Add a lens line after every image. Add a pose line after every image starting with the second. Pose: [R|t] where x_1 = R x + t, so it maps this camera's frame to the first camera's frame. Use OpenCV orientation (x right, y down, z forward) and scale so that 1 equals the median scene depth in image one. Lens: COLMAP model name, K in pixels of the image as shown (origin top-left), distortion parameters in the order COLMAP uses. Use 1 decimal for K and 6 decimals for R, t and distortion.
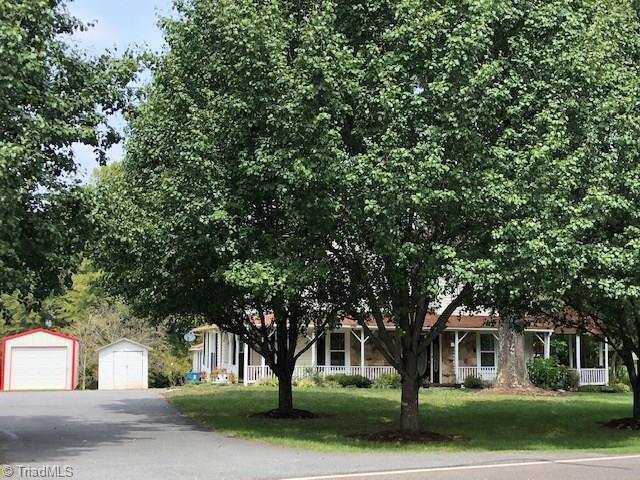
lens RADIAL K [[998.4, 0, 319.2], [0, 998.4, 215.4], [0, 0, 1]] dist [0.166311, -0.078944]
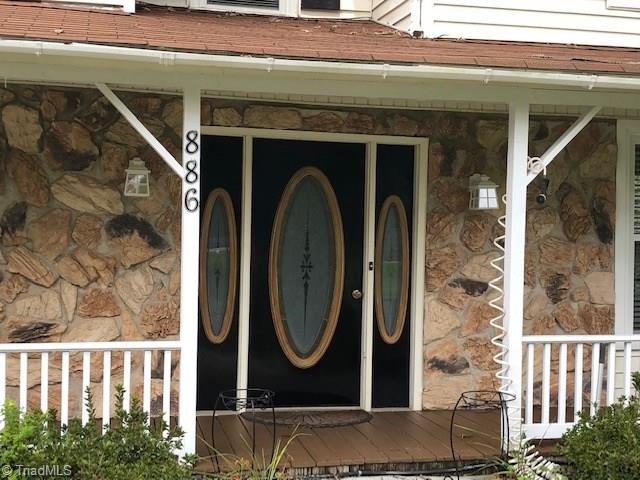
lens RADIAL K [[998.4, 0, 319.2], [0, 998.4, 215.4], [0, 0, 1]] dist [0.166311, -0.078944]
pose [[0.999626, 0.009825, -0.025535, 0.110267], [-0.006631, 0.992470, 0.122310, 0.112853], [0.026545, -0.122095, 0.992163, 0.843643]]
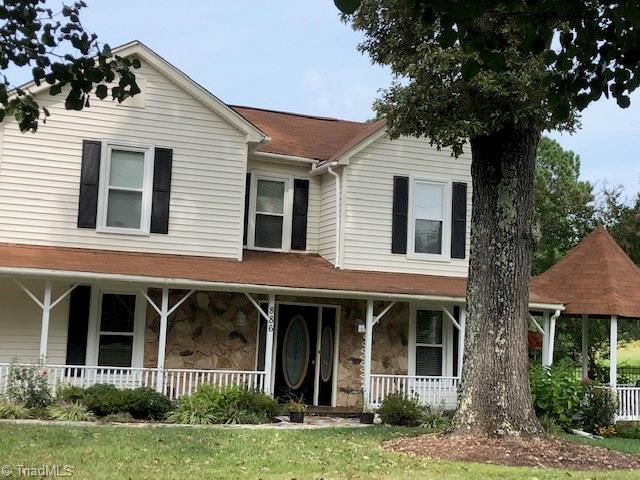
lens RADIAL K [[998.4, 0, 319.2], [0, 998.4, 215.4], [0, 0, 1]] dist [0.166311, -0.078944]
pose [[0.996438, 0.045248, 0.071161, 0.075970], [-0.045865, 0.998923, 0.007062, 0.071847], [-0.070765, -0.010301, 0.997440, 0.520542]]
